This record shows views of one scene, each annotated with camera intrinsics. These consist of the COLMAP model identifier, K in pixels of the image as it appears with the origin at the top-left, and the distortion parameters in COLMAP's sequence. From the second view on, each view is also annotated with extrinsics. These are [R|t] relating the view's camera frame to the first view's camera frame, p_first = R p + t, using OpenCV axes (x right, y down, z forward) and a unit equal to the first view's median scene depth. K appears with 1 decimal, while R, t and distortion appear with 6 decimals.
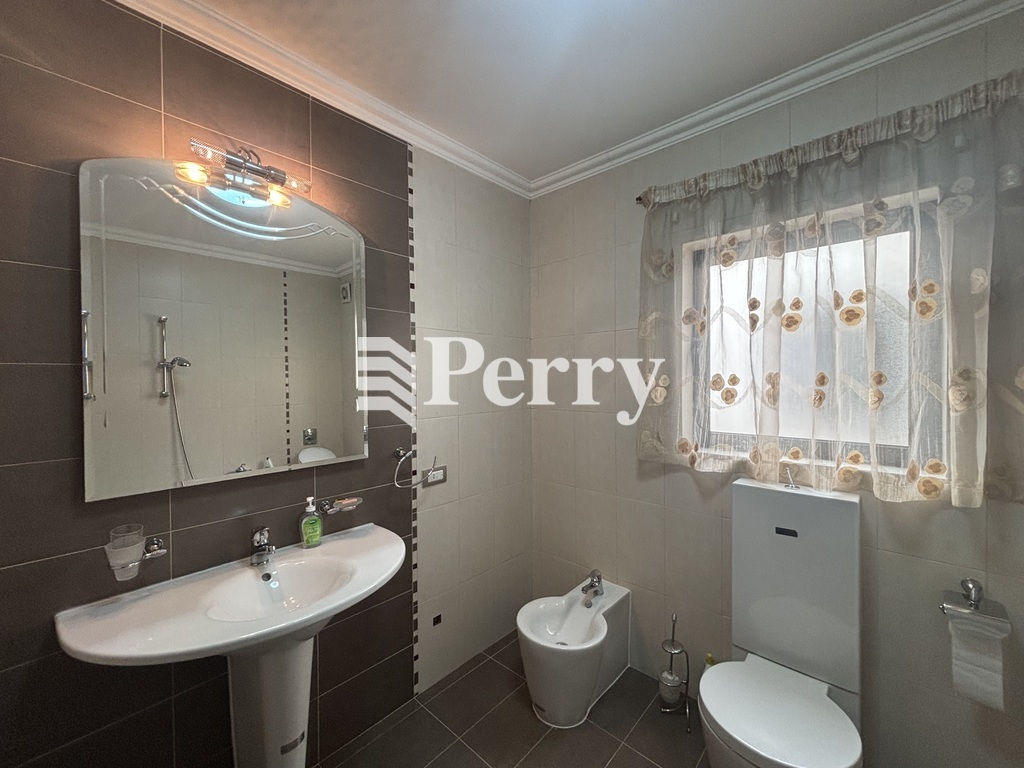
lens RADIAL K [[410.7, 0, 513.9], [0, 410.7, 389.2], [0, 0, 1]] dist [-0.006265, 0.001008]
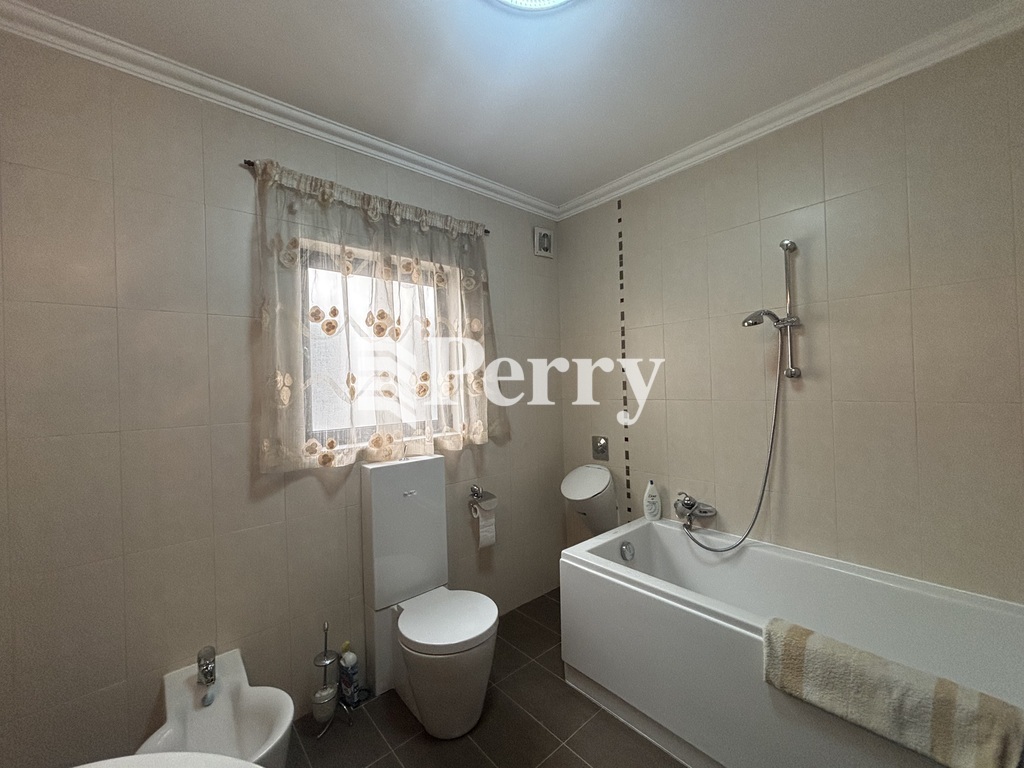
lens RADIAL K [[410.7, 0, 513.9], [0, 410.7, 378.6], [0, 0, 1]] dist [-0.006265, 0.001008]
pose [[0.111539, 0.003372, 0.993754, -0.524876], [0.042611, 0.999058, -0.008173, 0.005824], [-0.992846, 0.043256, 0.111290, 0.443768]]
